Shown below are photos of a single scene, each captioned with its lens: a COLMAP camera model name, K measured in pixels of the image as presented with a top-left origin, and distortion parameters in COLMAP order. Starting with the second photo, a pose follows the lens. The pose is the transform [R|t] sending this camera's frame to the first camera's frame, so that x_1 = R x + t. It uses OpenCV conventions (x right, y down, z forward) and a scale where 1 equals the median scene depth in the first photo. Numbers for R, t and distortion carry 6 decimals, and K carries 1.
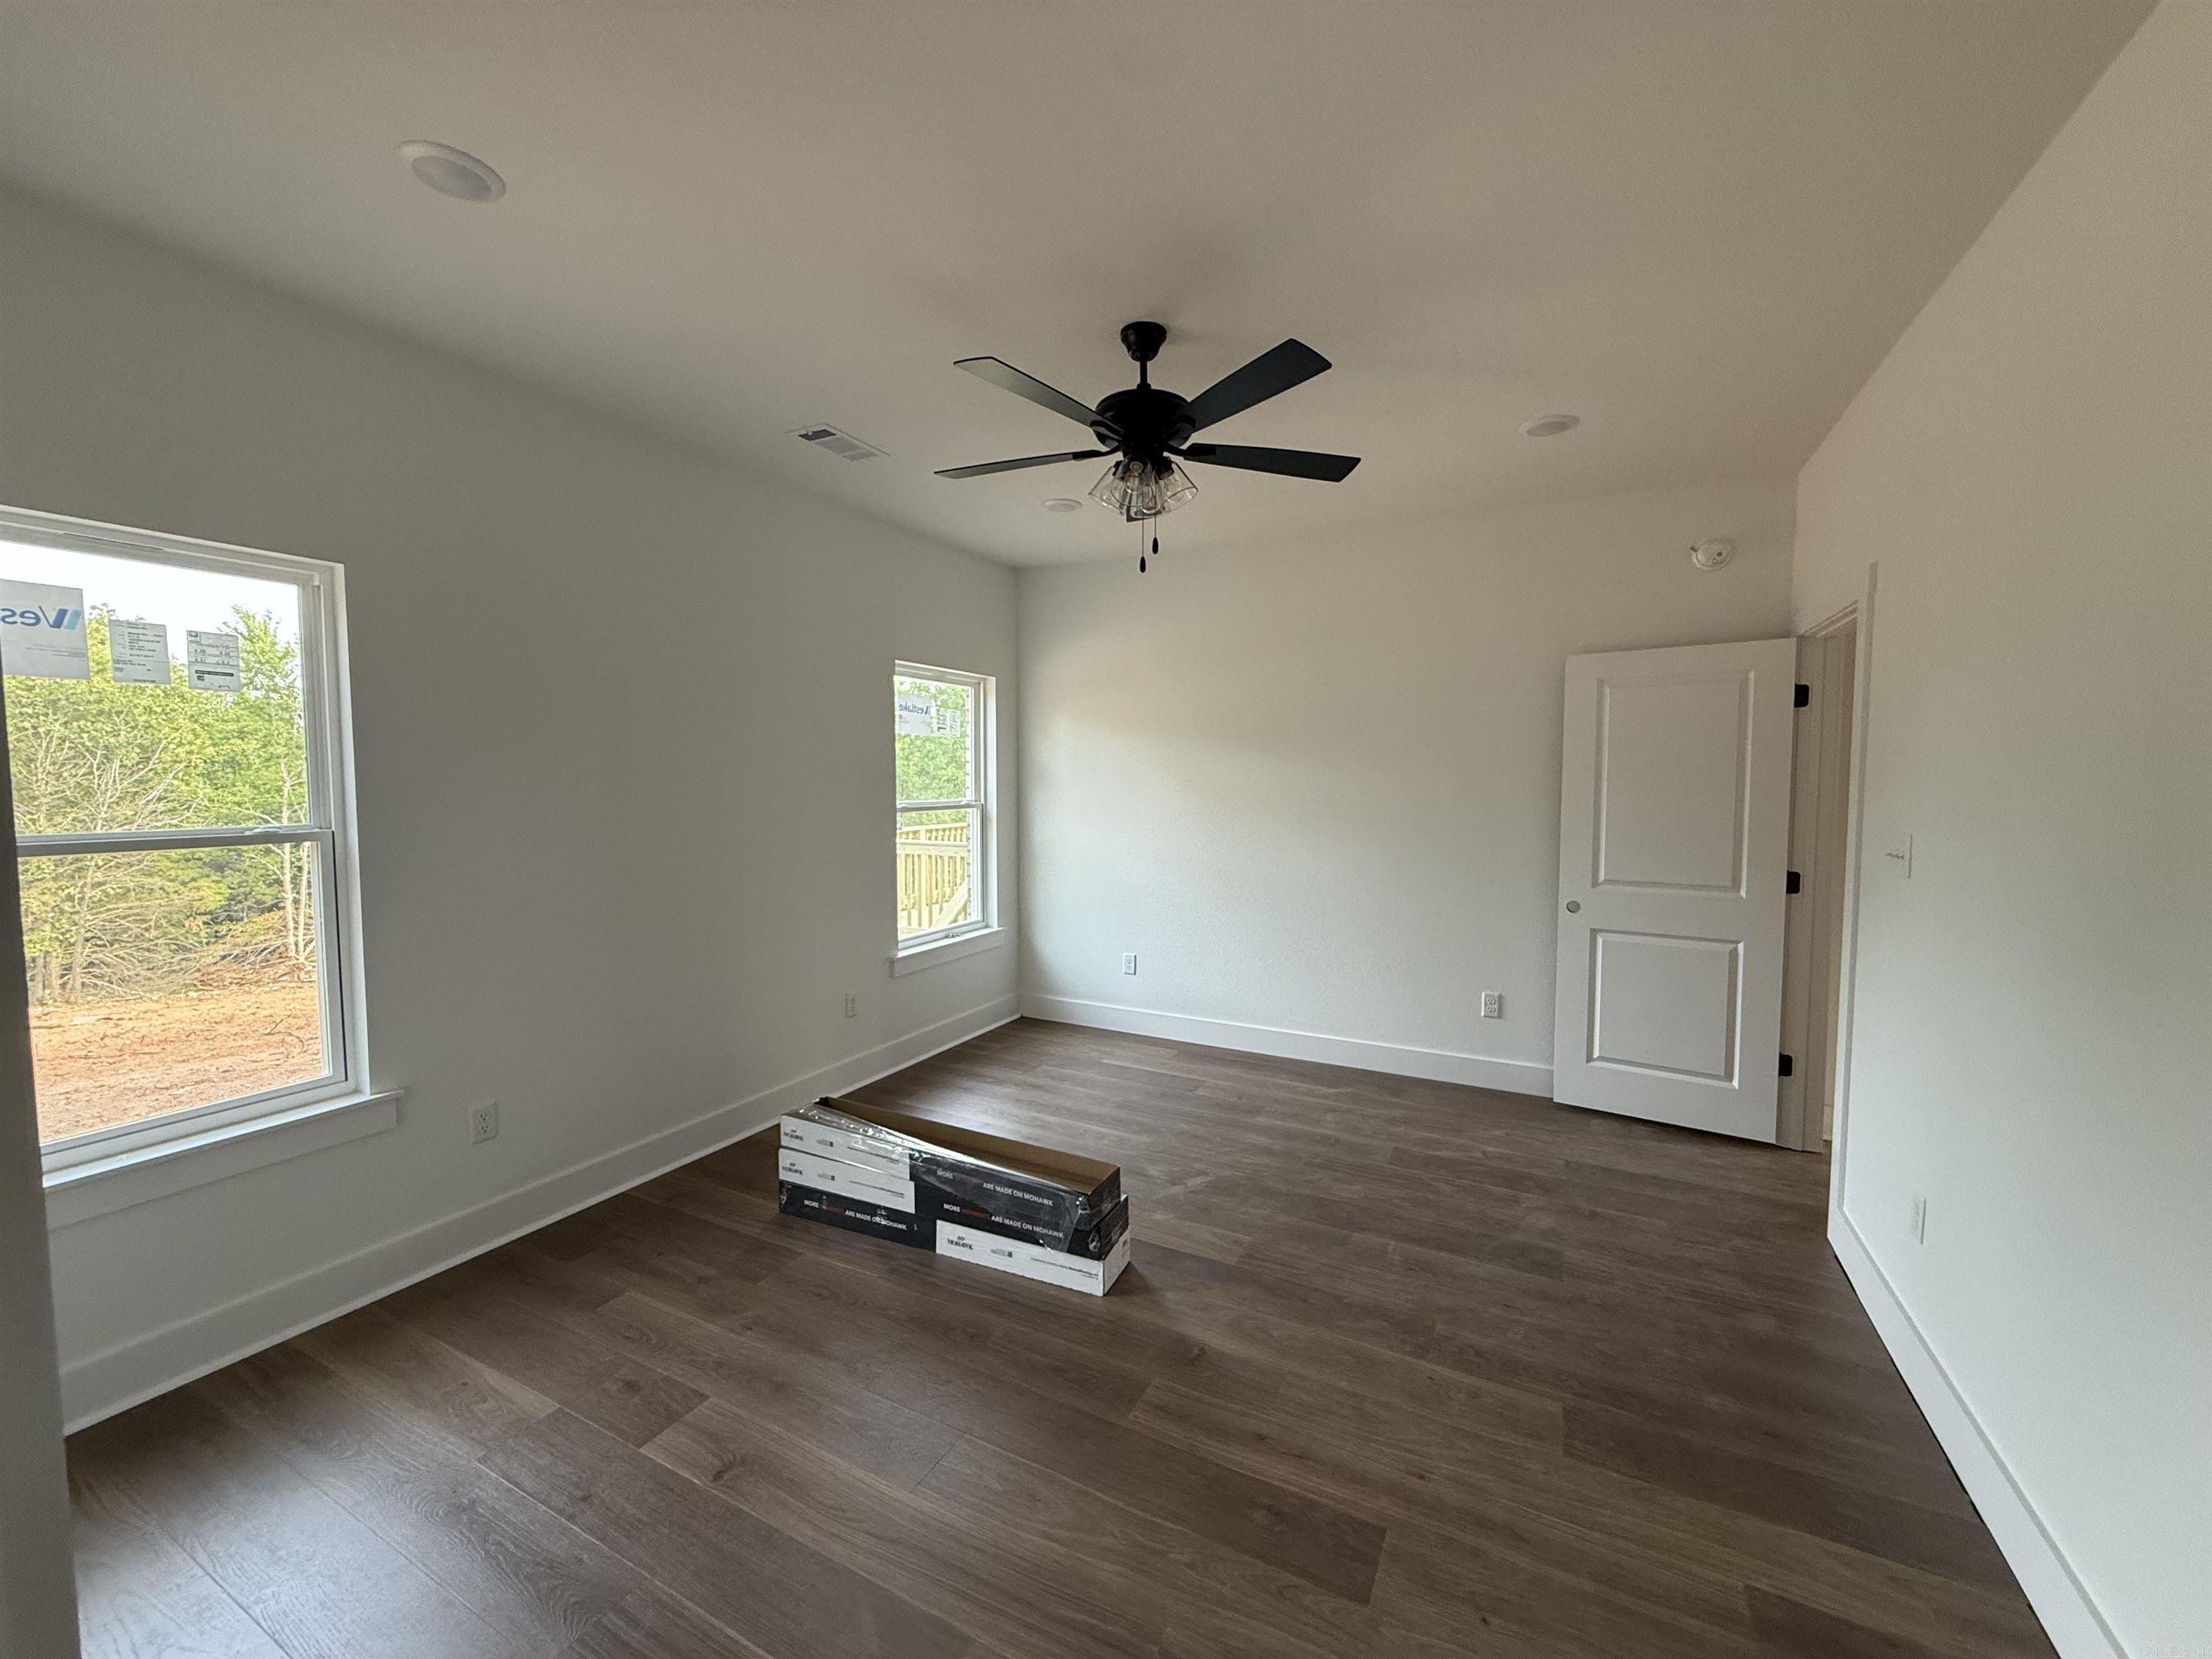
lens RADIAL K [[881.3, 0, 1095.6], [0, 881.3, 828.9], [0, 0, 1]] dist [0.000138, -0.000238]
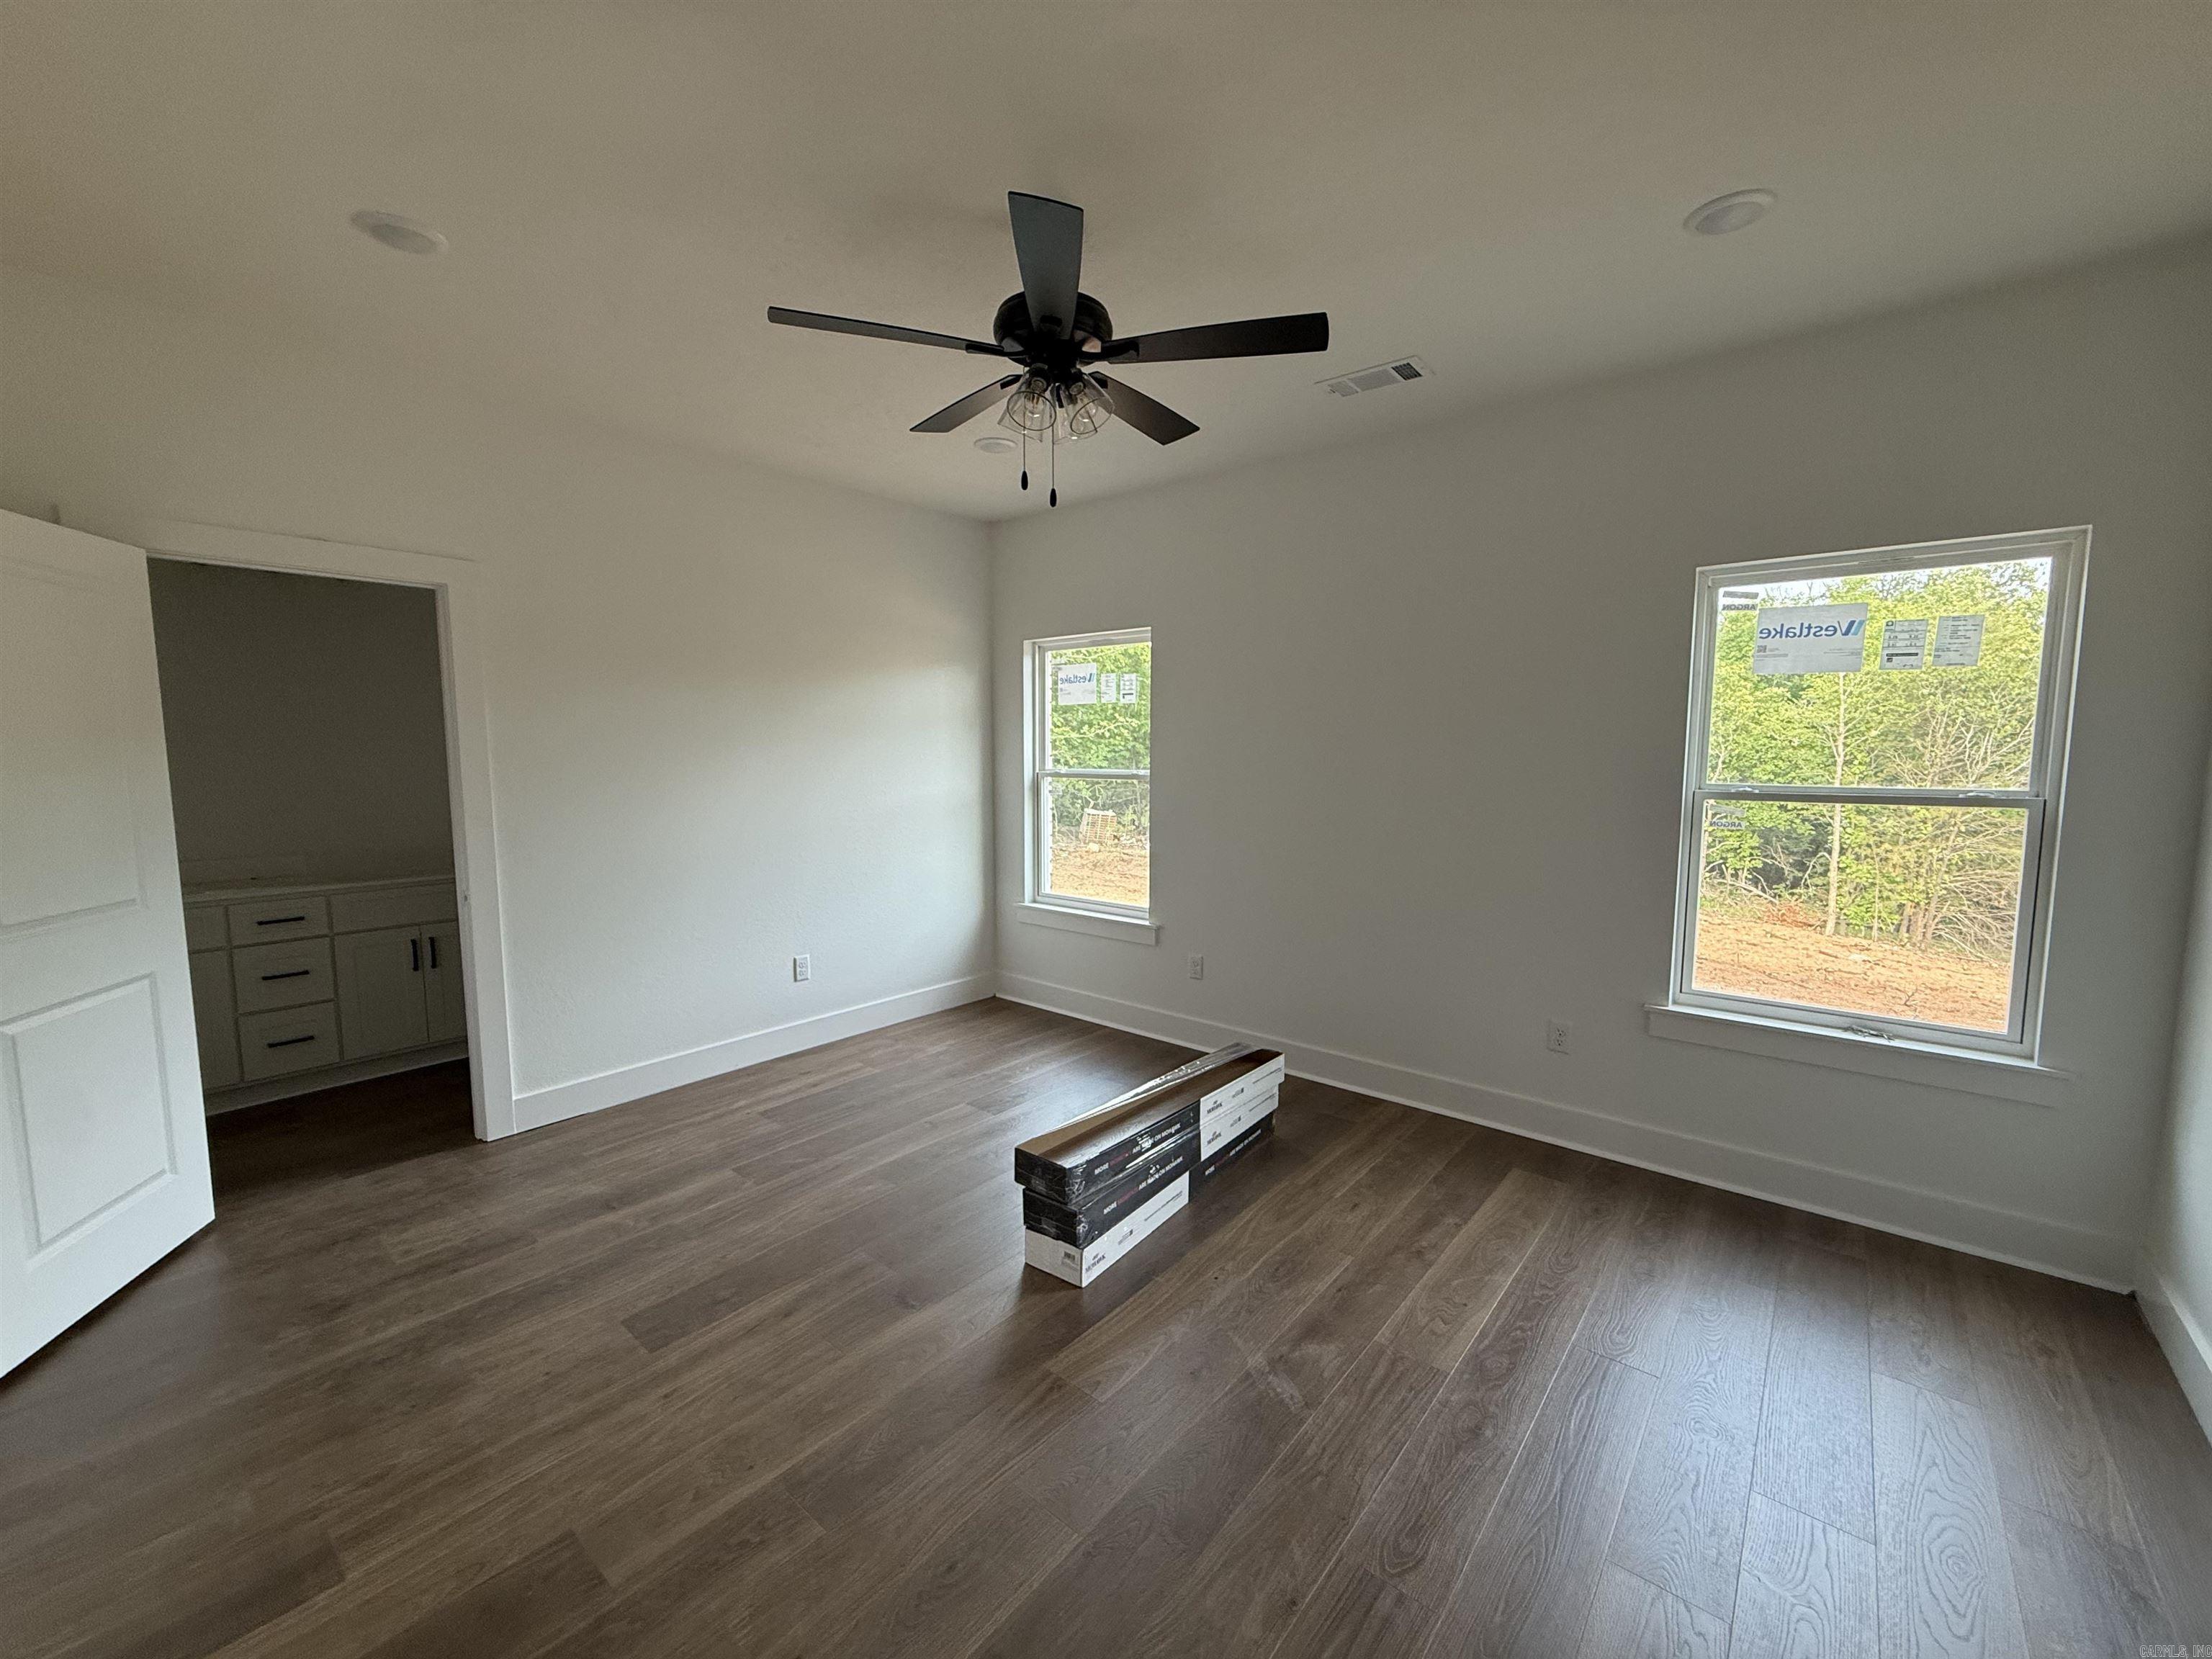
lens RADIAL K [[880.3, 0, 1097.4], [0, 880.3, 830.1], [0, 0, 1]] dist [0.000497, -0.000094]
pose [[-0.210762, 0.090307, -0.973357, 0.844980], [-0.060092, 0.992644, 0.105108, -0.060803], [0.975689, 0.080643, -0.203785, 1.143976]]
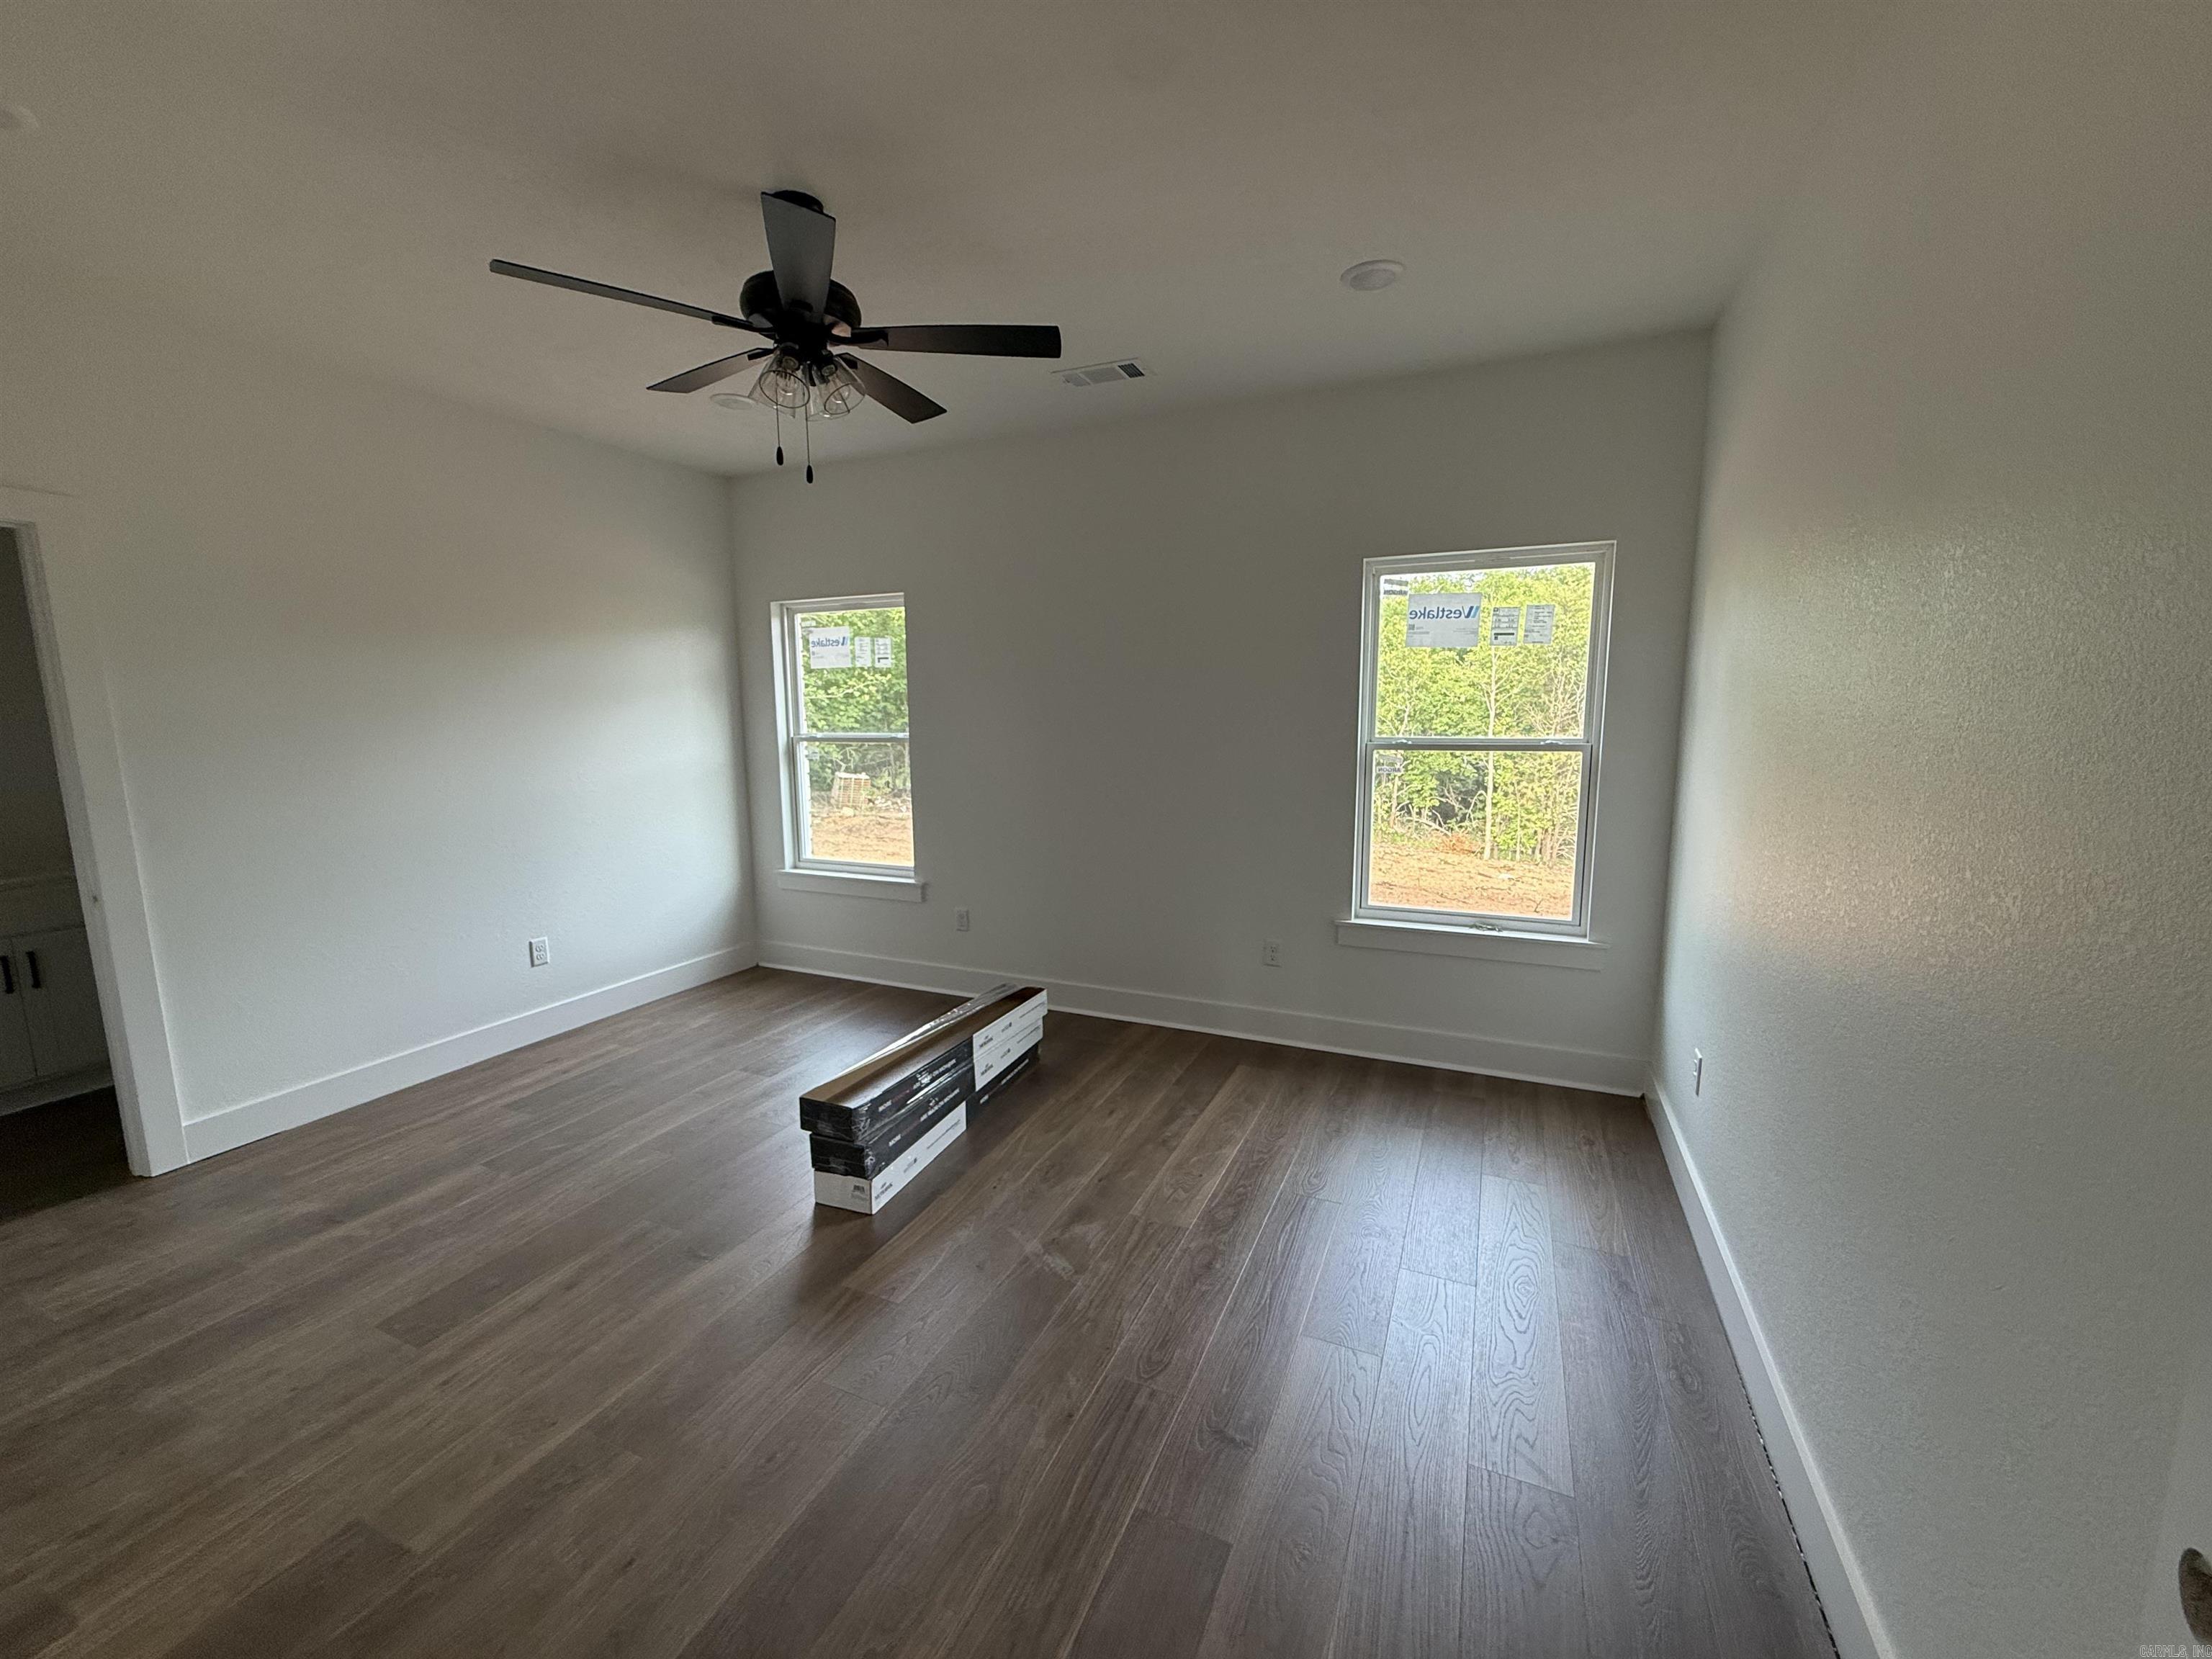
lens RADIAL K [[884.9, 0, 1101.2], [0, 884.9, 828.0], [0, 0, 1]] dist [-0.001546, 0.000413]
pose [[0.068841, 0.135428, -0.988393, 0.939476], [-0.052419, 0.989866, 0.131978, -0.067580], [0.996250, 0.042725, 0.075243, 1.143805]]
